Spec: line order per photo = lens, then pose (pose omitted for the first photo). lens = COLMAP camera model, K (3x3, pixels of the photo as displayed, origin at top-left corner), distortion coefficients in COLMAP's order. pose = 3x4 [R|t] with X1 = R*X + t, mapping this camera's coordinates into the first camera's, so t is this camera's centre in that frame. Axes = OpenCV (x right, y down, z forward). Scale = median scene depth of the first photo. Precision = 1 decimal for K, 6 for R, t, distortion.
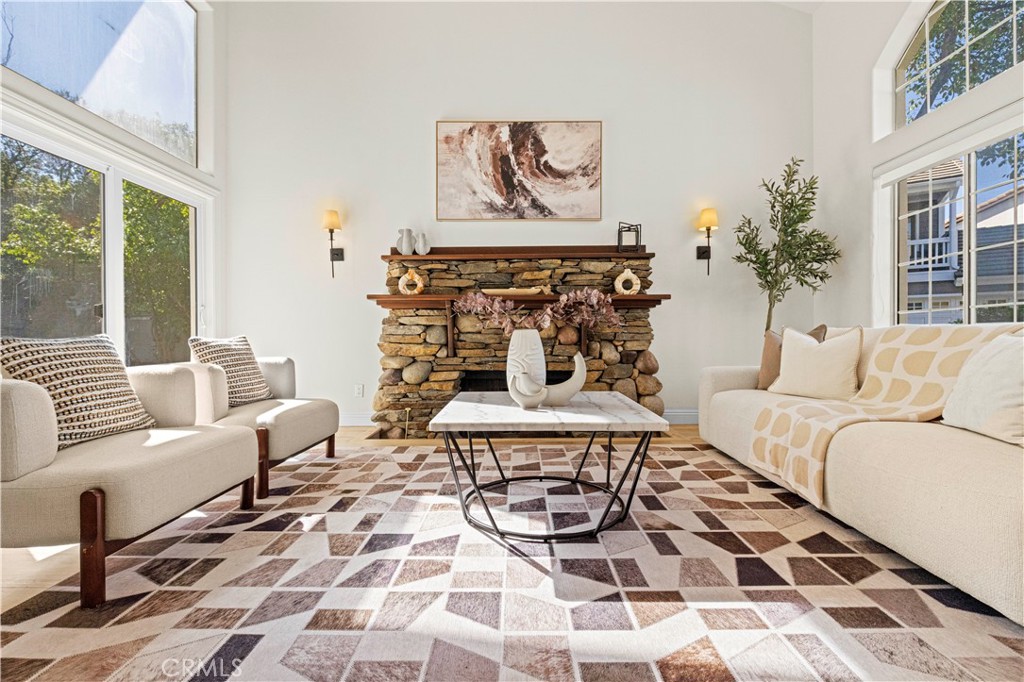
lens RADIAL K [[462.4, 0, 511.5], [0, 462.4, 334.1], [0, 0, 1]] dist [0.004505, -0.002925]
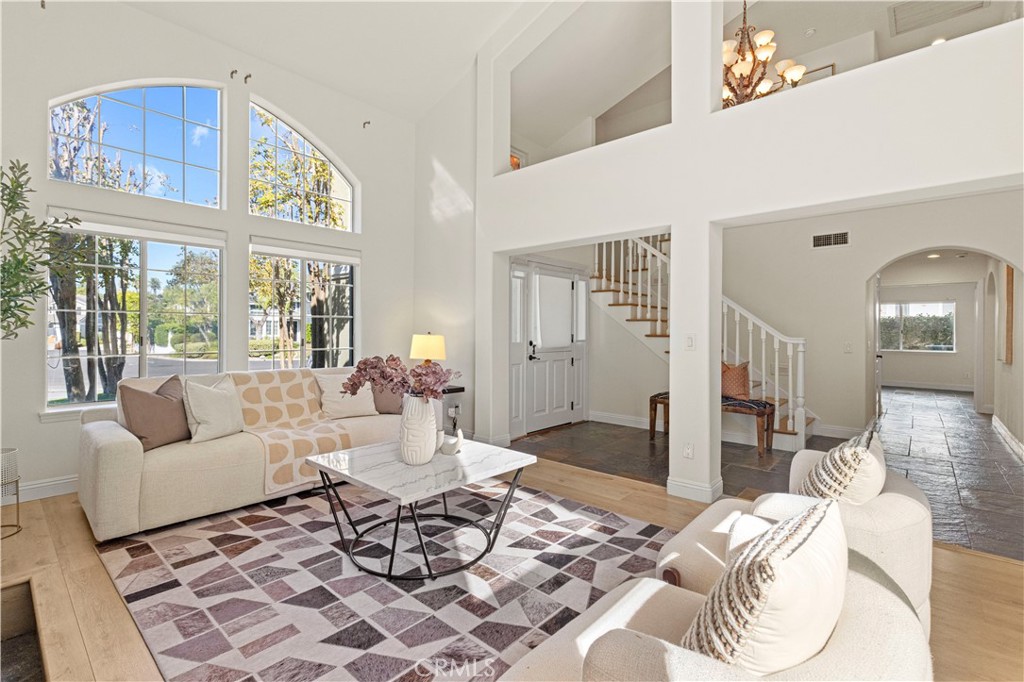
lens RADIAL K [[462.4, 0, 507.0], [0, 462.4, 346.5], [0, 0, 1]] dist [0.004505, -0.002925]
pose [[-0.752765, -0.024358, 0.657838, -0.459493], [-0.005494, 0.999513, 0.030722, -0.089963], [-0.658266, 0.019512, -0.752532, 0.933702]]
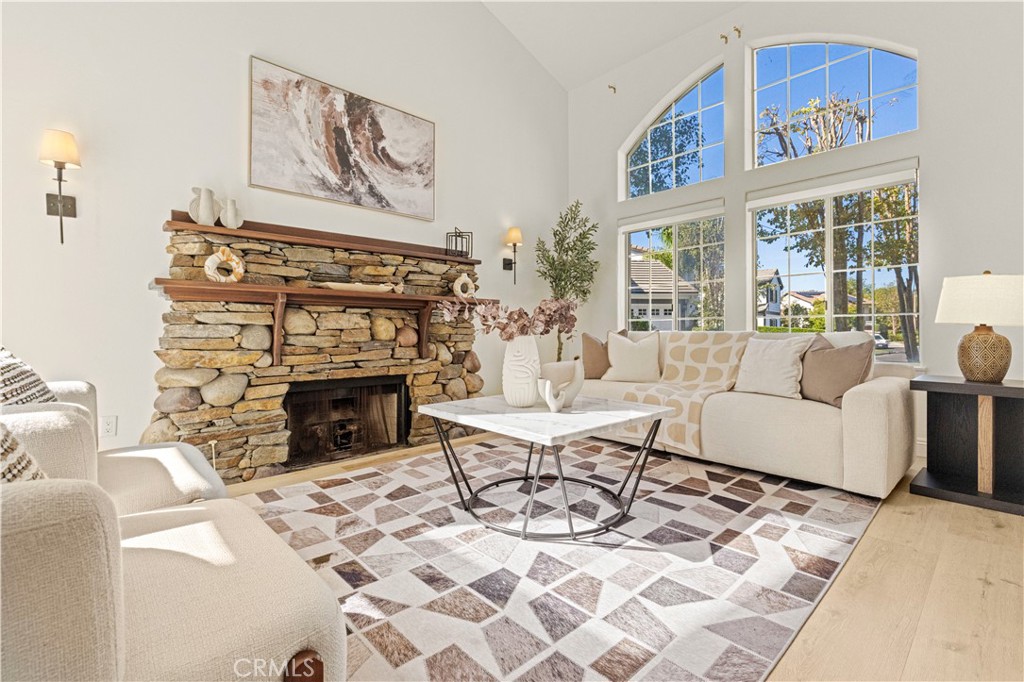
lens RADIAL K [[462.4, 0, 517.2], [0, 462.4, 327.1], [0, 0, 1]] dist [0.004505, -0.002925]
pose [[0.721066, 0.007700, 0.692823, -0.378798], [-0.003435, 0.999966, -0.007539, -0.011162], [-0.692858, 0.003057, 0.721068, 0.158294]]
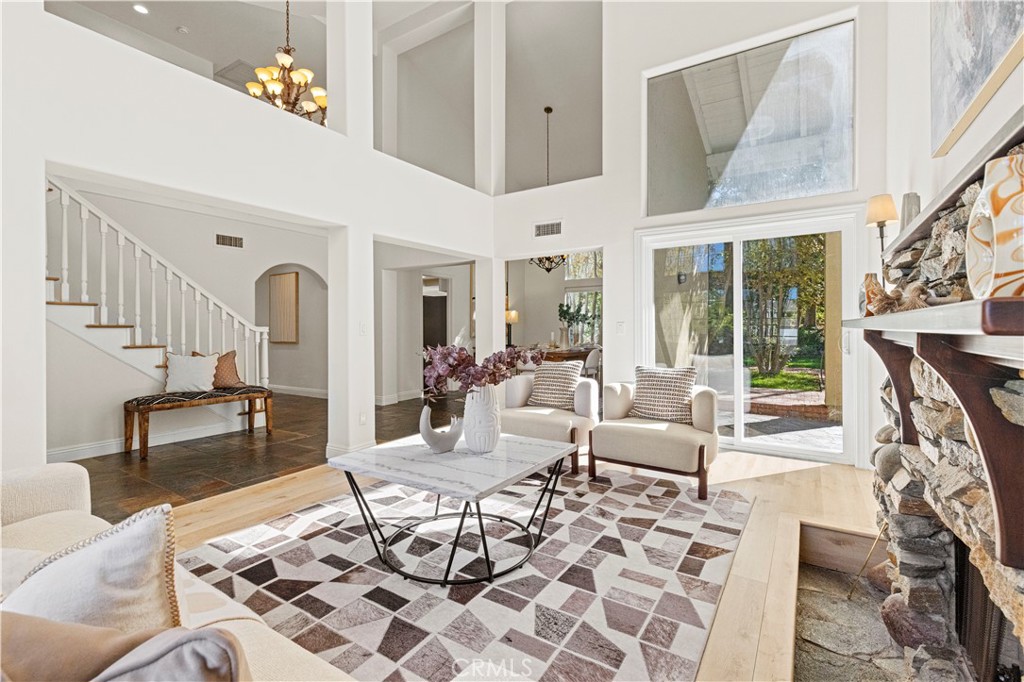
lens RADIAL K [[462.4, 0, 512.9], [0, 462.4, 329.7], [0, 0, 1]] dist [0.004505, -0.002925]
pose [[-0.532858, 0.007841, -0.846168, 0.493695], [0.005196, 0.999969, 0.005994, -0.075637], [0.846189, -0.001202, -0.532882, 0.908831]]
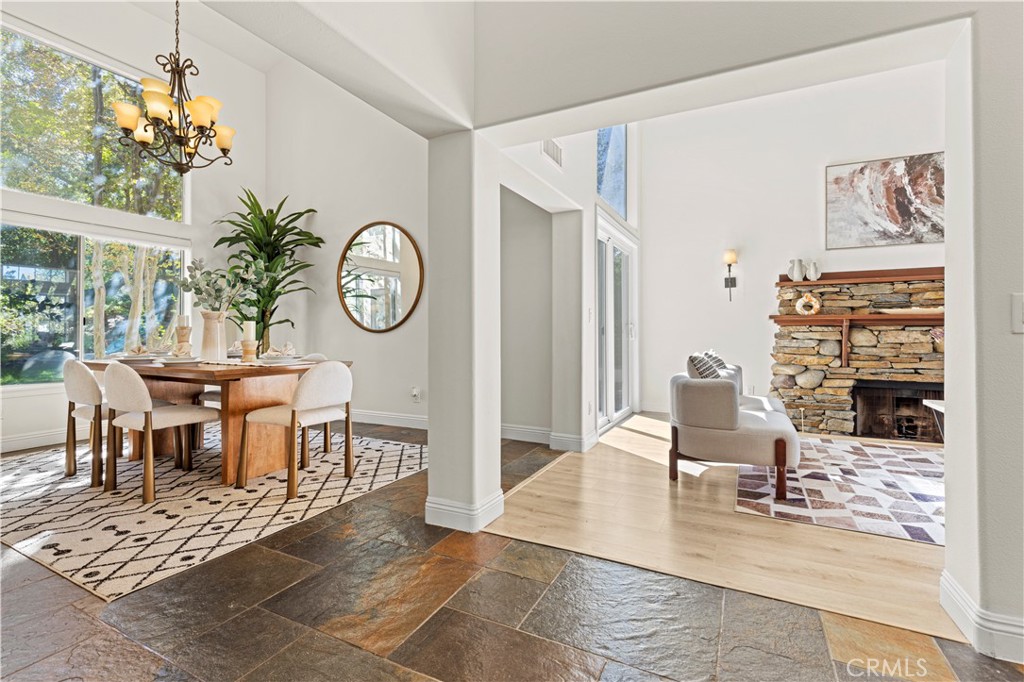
lens RADIAL K [[462.4, 0, 504.3], [0, 462.4, 325.9], [0, 0, 1]] dist [0.004505, -0.002925]
pose [[0.890653, 0.001281, -0.454682, -0.364482], [-0.006532, 0.999929, -0.009977, -0.037171], [0.454637, 0.011856, 0.890598, -0.431700]]
